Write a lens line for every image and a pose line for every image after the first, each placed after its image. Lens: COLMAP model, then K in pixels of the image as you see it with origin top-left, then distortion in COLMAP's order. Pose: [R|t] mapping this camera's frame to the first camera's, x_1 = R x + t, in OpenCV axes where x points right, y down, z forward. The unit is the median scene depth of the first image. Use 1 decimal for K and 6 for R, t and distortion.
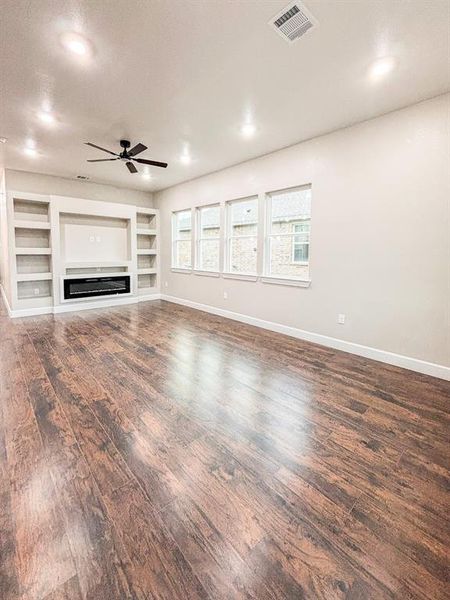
lens RADIAL K [[261.0, 0, 209.8], [0, 261.0, 270.7], [0, 0, 1]] dist [0.012100, 0.000813]
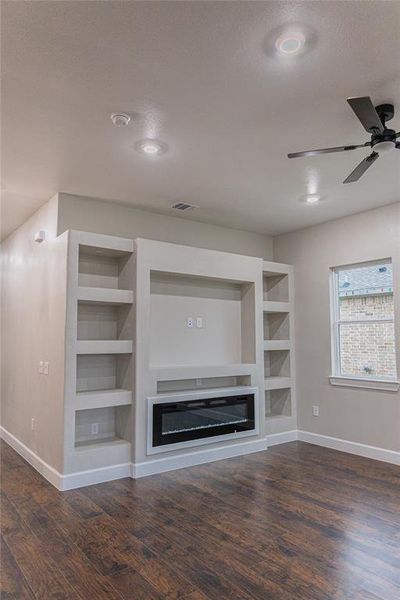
lens RADIAL K [[414.4, 0, 187.7], [0, 414.4, 303.2], [0, 0, 1]] dist [0.029387, -0.028100]
pose [[0.996977, -0.020824, -0.074853, -0.413583], [0.007769, 0.985303, -0.170639, -0.019261], [0.077306, 0.169542, 0.982486, 0.201611]]
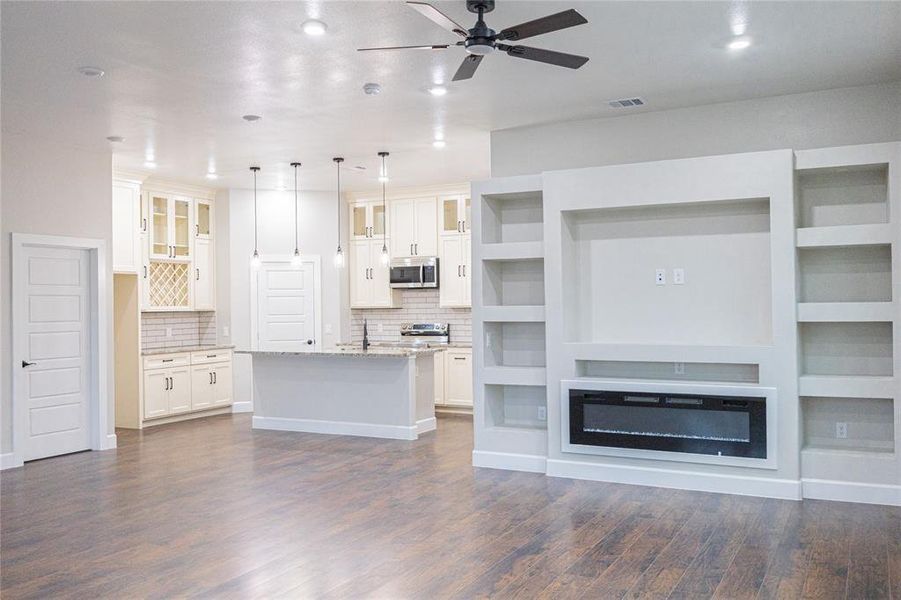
lens RADIAL K [[819.2, 0, 443.7], [0, 819.2, 302.4], [0, 0, 1]] dist [0.025841, 0.005303]
pose [[0.361964, -0.019144, -0.931995, 0.445856], [-0.060465, 0.997202, -0.043966, -0.026141], [0.930229, 0.072267, 0.359794, 0.391285]]
